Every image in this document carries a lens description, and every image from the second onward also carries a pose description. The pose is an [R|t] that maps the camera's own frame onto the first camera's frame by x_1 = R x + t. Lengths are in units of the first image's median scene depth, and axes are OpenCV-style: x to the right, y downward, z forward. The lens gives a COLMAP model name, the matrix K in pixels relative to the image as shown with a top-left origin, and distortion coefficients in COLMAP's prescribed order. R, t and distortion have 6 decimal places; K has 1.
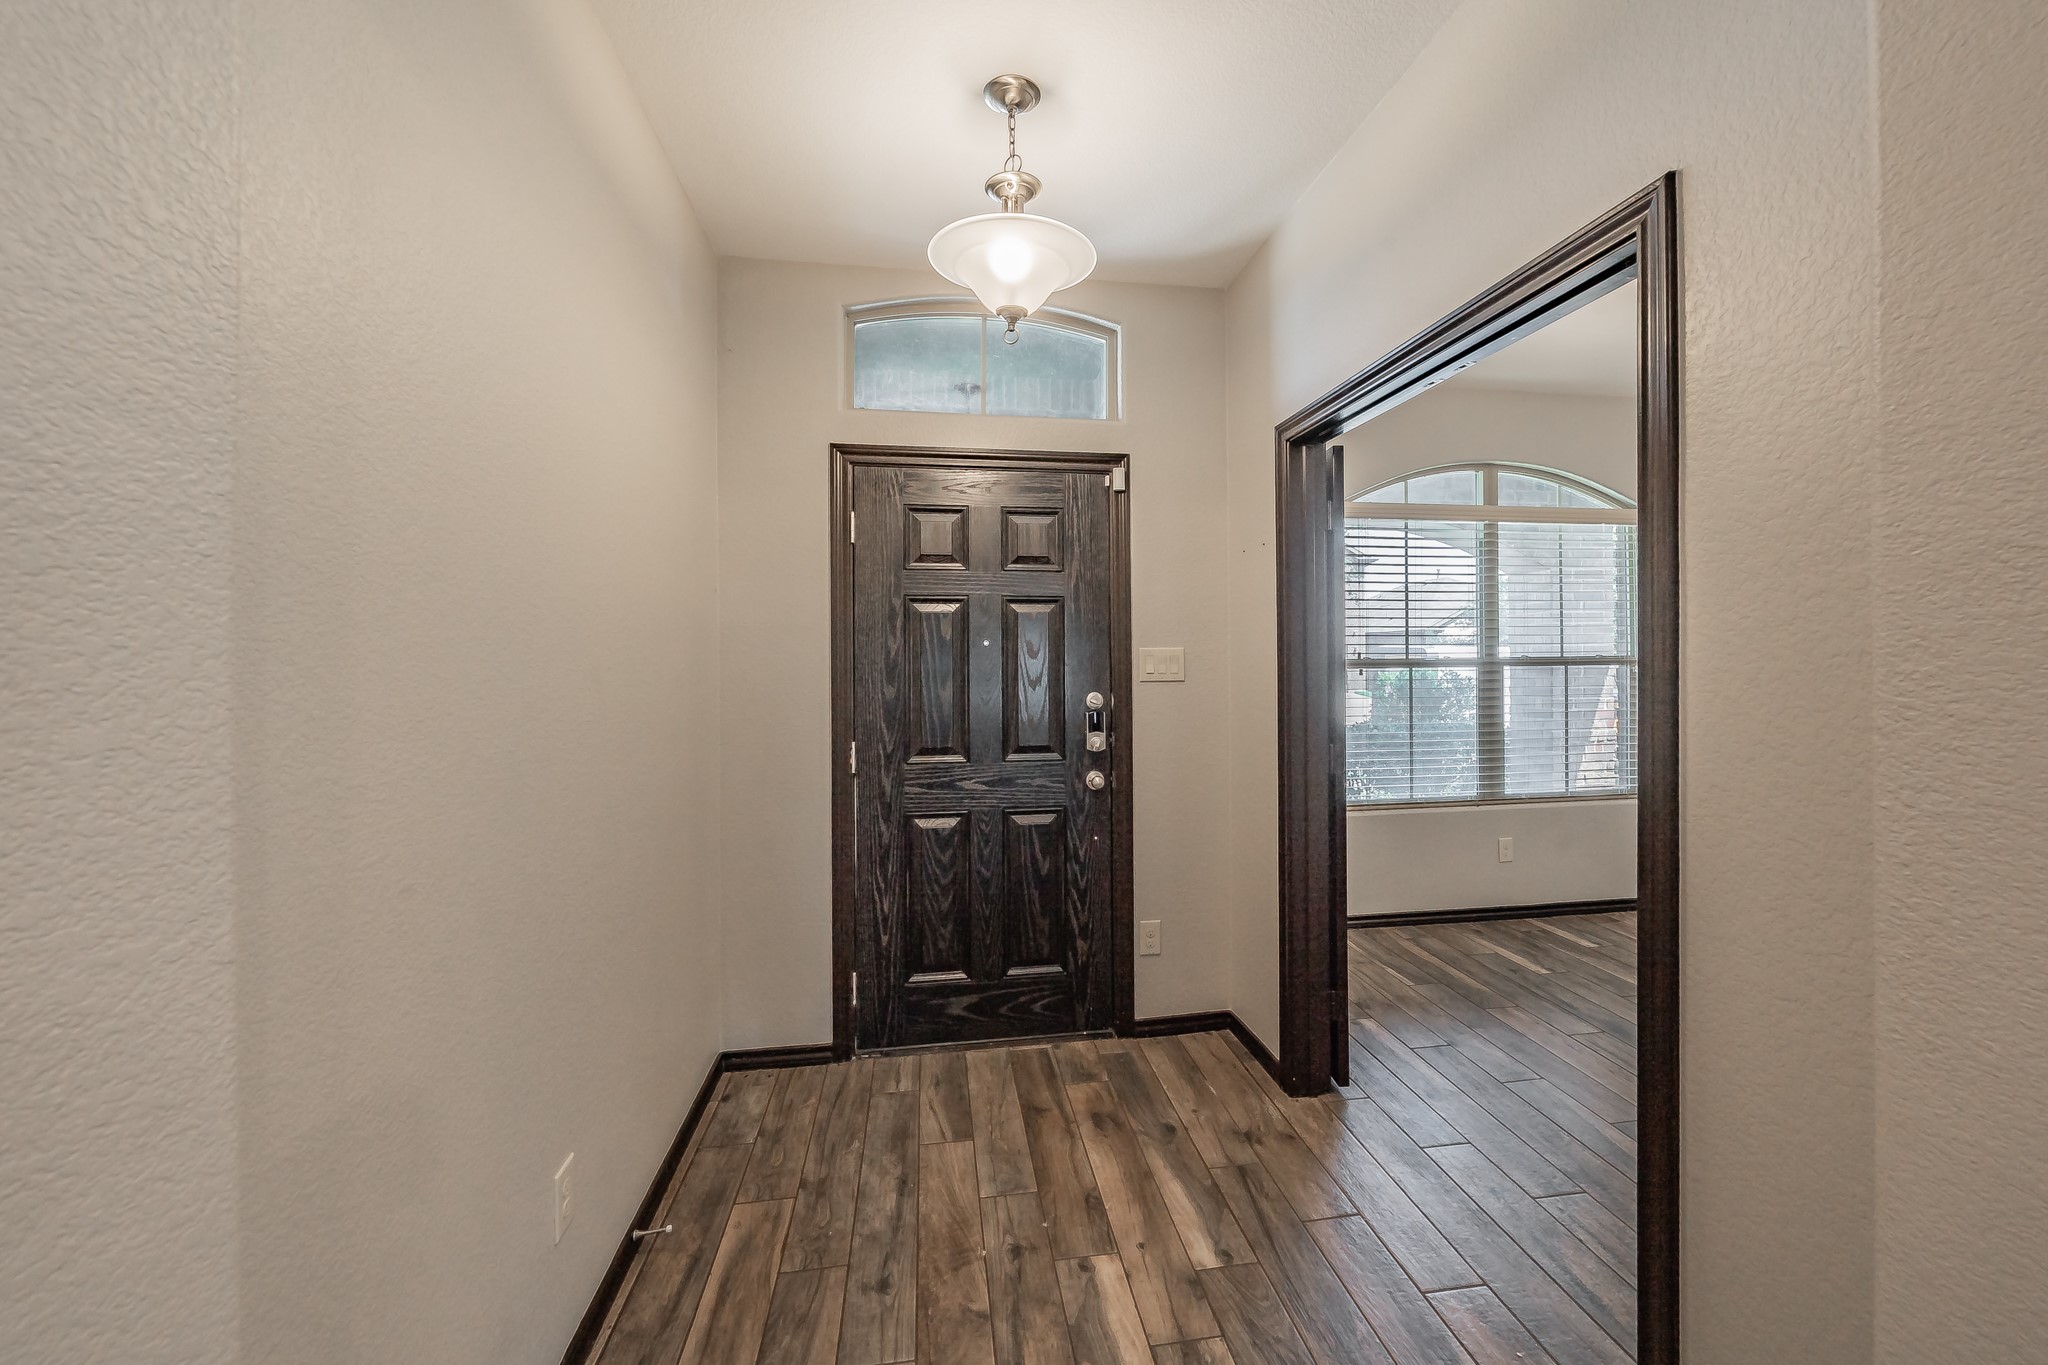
lens RADIAL K [[803.4, 0, 1026.2], [0, 803.4, 650.2], [0, 0, 1]] dist [0.000675, 0.000021]
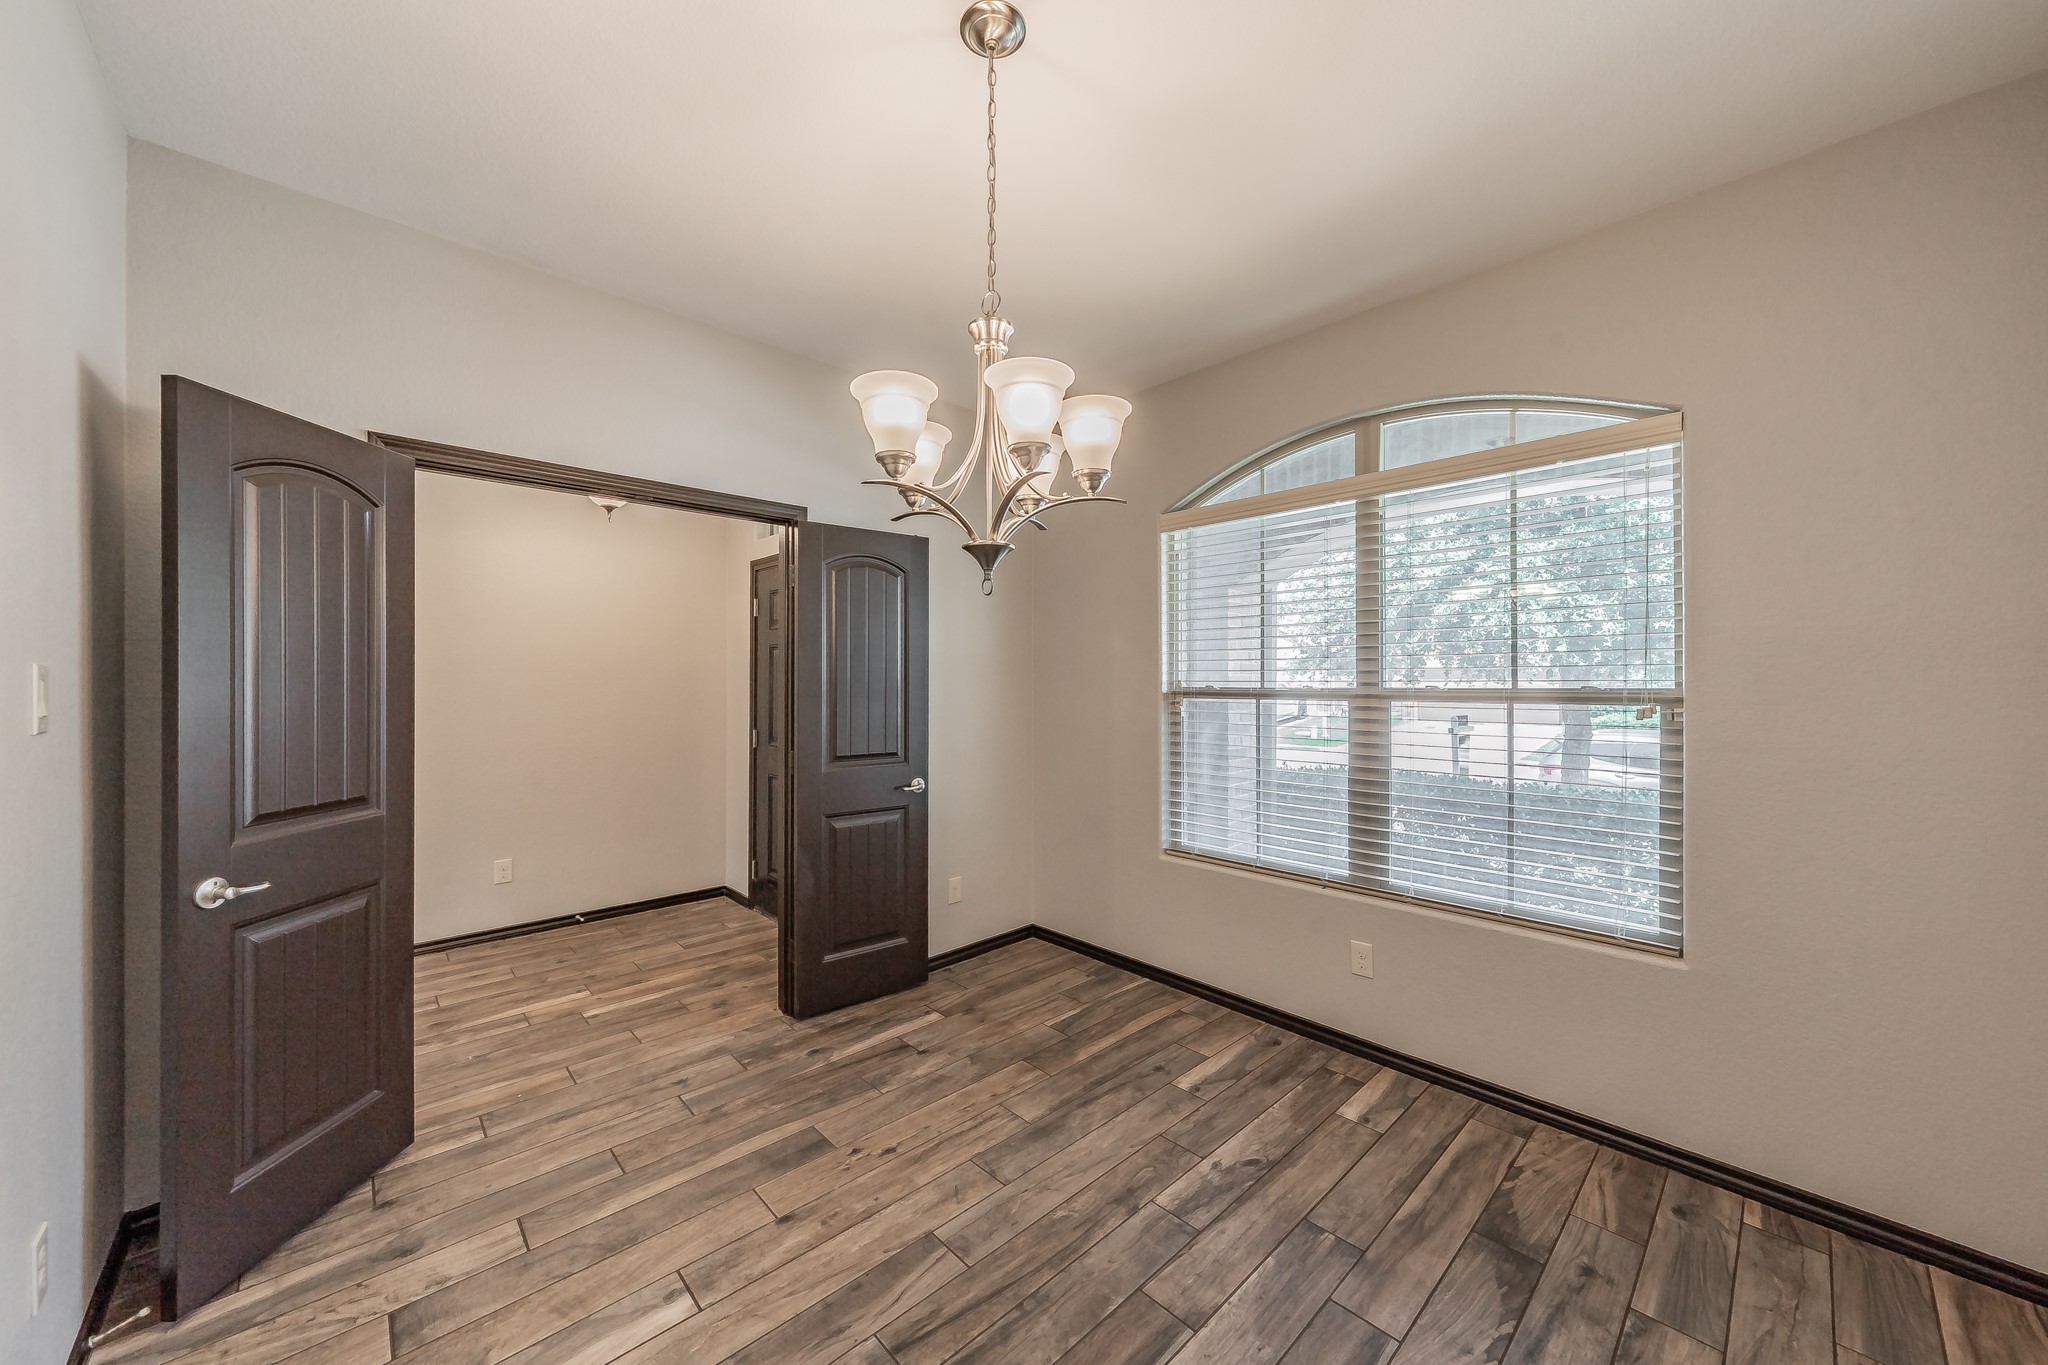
lens RADIAL K [[737.9, 0, 1023.5], [0, 737.9, 675.5], [0, 0, 1]] dist [0.001158, 0.000025]
pose [[0.568185, 0.006831, -0.822873, 1.194400], [0.002696, 0.999945, 0.010162, -0.012372], [0.822897, -0.007992, 0.568135, 0.478842]]
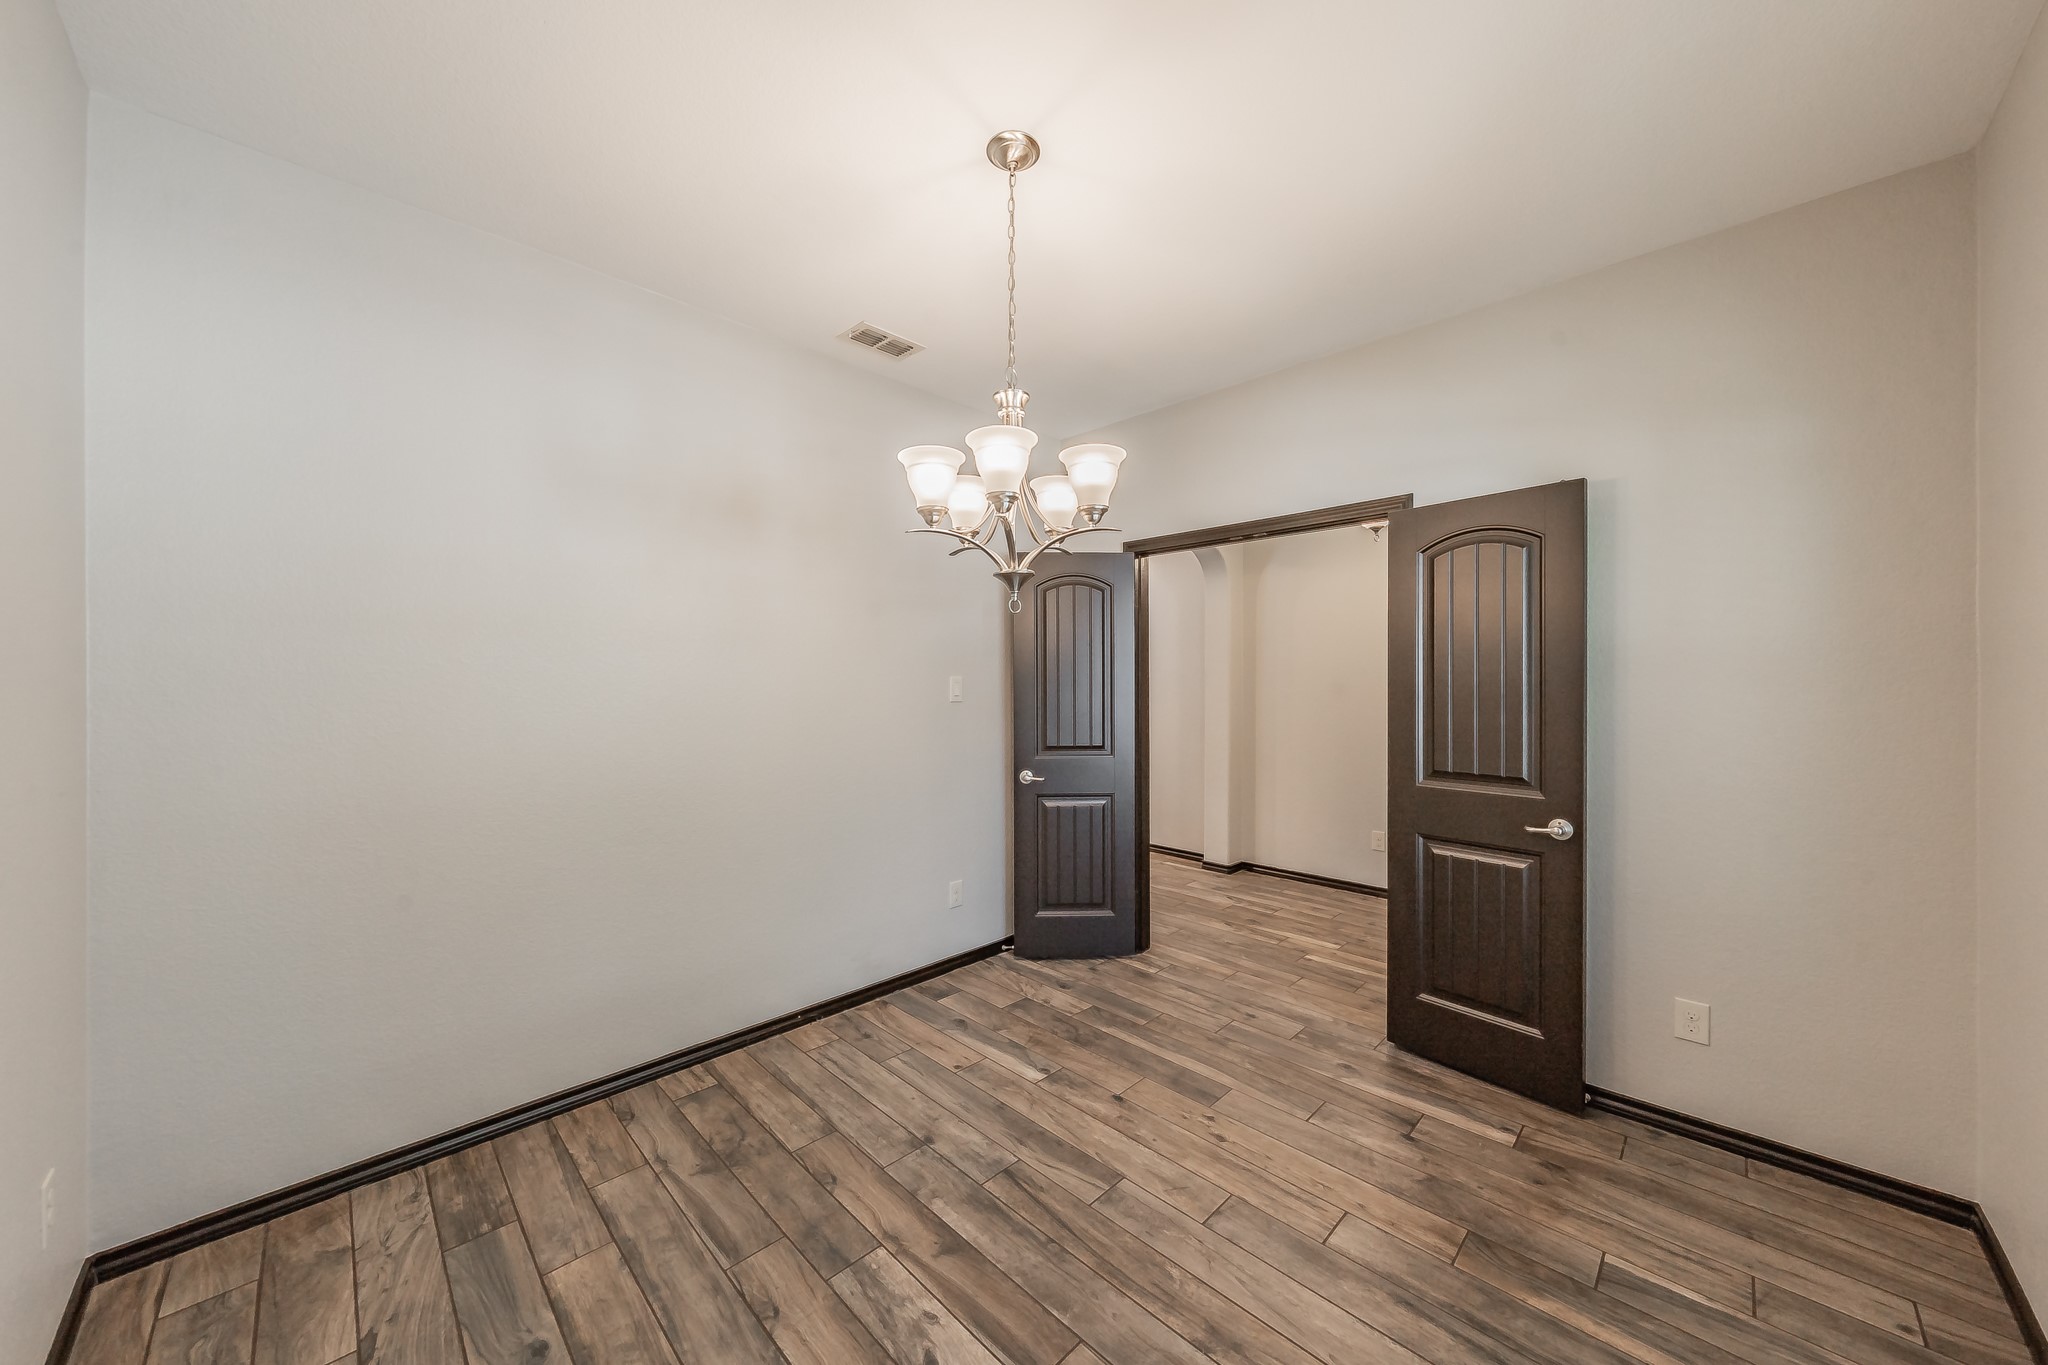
lens RADIAL K [[714.4, 0, 1026.4], [0, 714.4, 678.0], [0, 0, 1]] dist [-0.000775, 0.000086]
pose [[-0.800214, 0.006073, -0.599683, 1.122556], [0.013867, 0.999869, -0.008378, -0.002725], [0.599554, -0.015020, -0.800193, 1.173001]]
